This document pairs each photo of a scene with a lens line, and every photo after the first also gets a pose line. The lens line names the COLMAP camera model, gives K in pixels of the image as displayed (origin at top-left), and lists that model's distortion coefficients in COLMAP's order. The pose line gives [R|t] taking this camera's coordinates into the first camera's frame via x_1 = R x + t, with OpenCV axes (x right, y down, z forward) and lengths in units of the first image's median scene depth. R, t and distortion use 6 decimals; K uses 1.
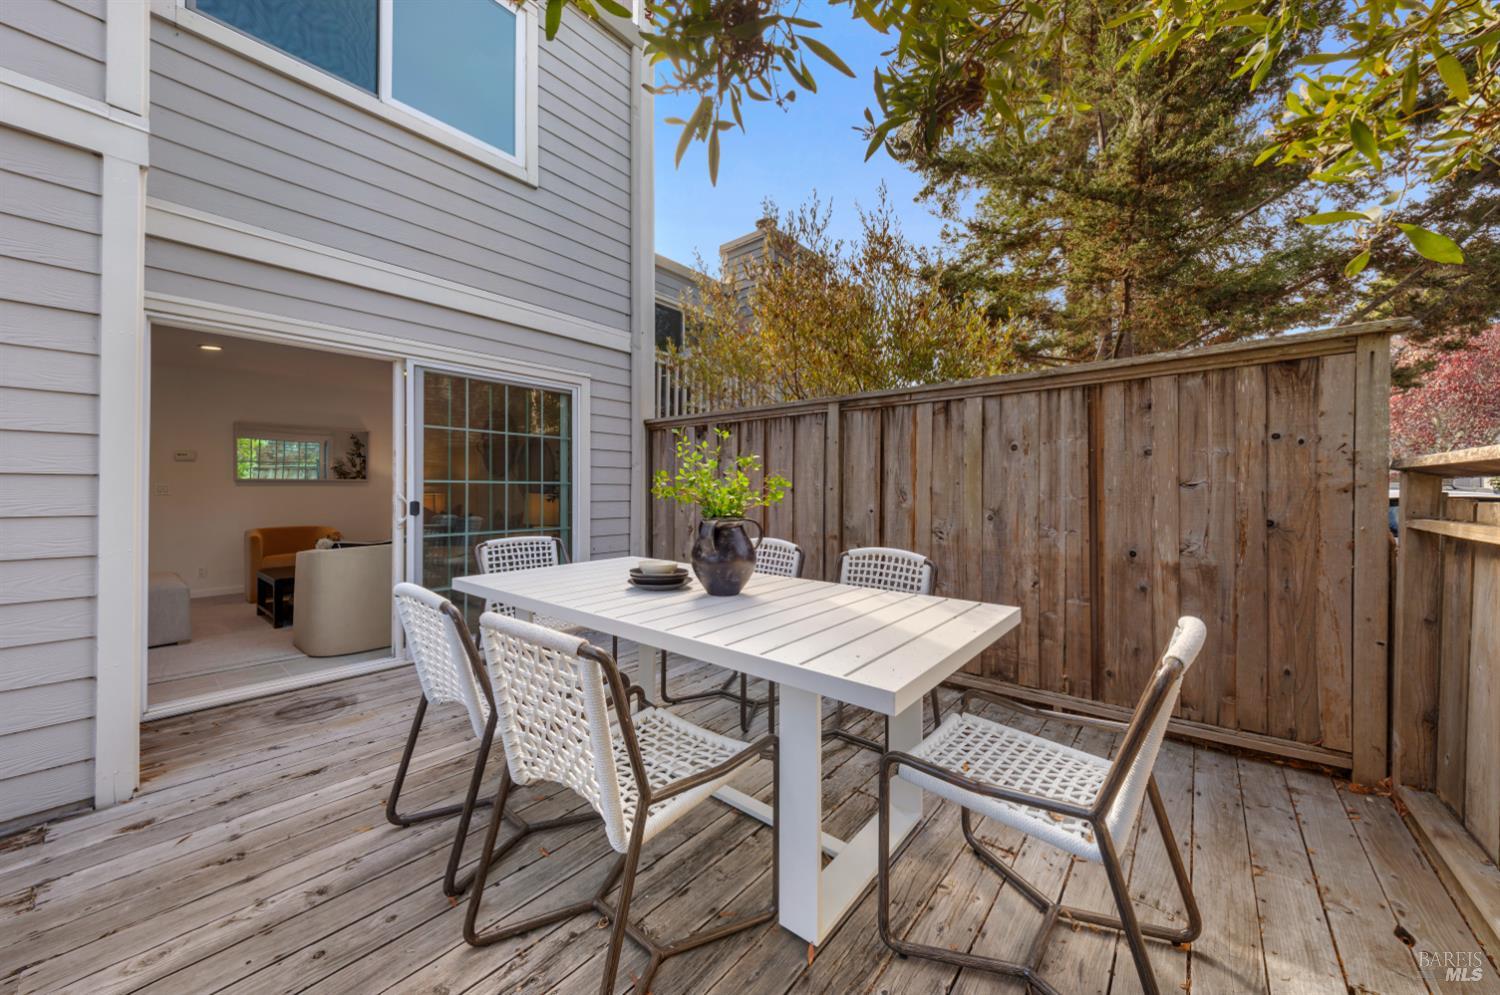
lens RADIAL K [[522.1, 0, 755.2], [0, 522.1, 492.3], [0, 0, 1]] dist [0.001353, -0.000363]
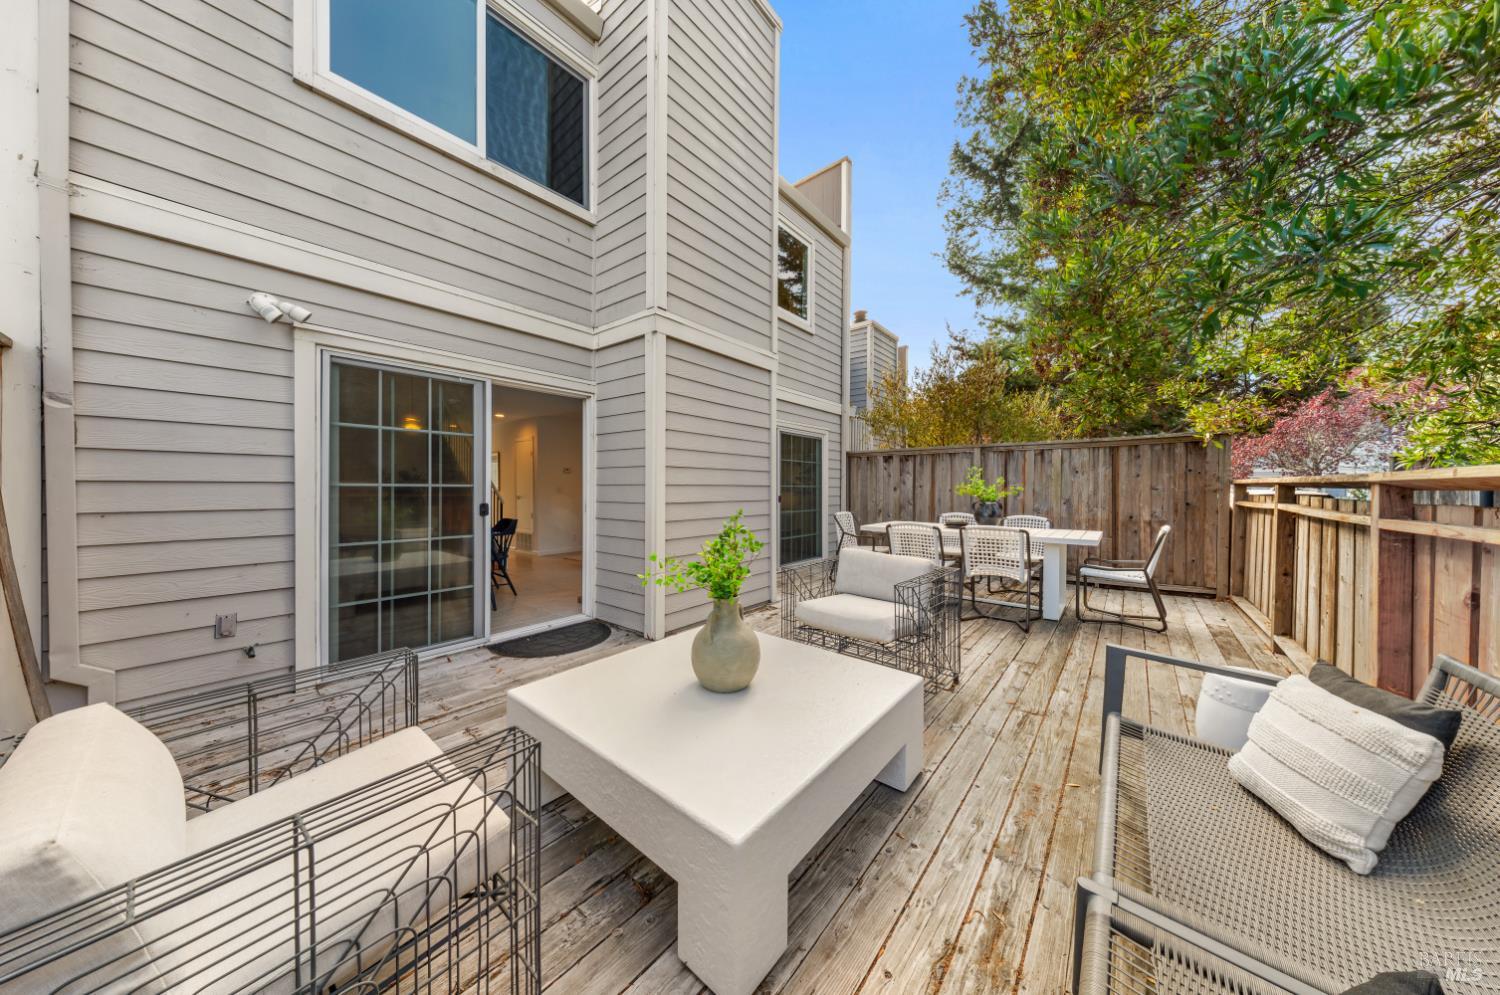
lens RADIAL K [[463.4, 0, 740.4], [0, 463.4, 495.5], [0, 0, 1]] dist [0.000381, 0.000065]
pose [[0.999983, -0.001077, 0.005663, -1.129970], [0.001010, 0.999930, 0.011747, -0.010348], [-0.005675, -0.011741, 0.999915, -1.167322]]
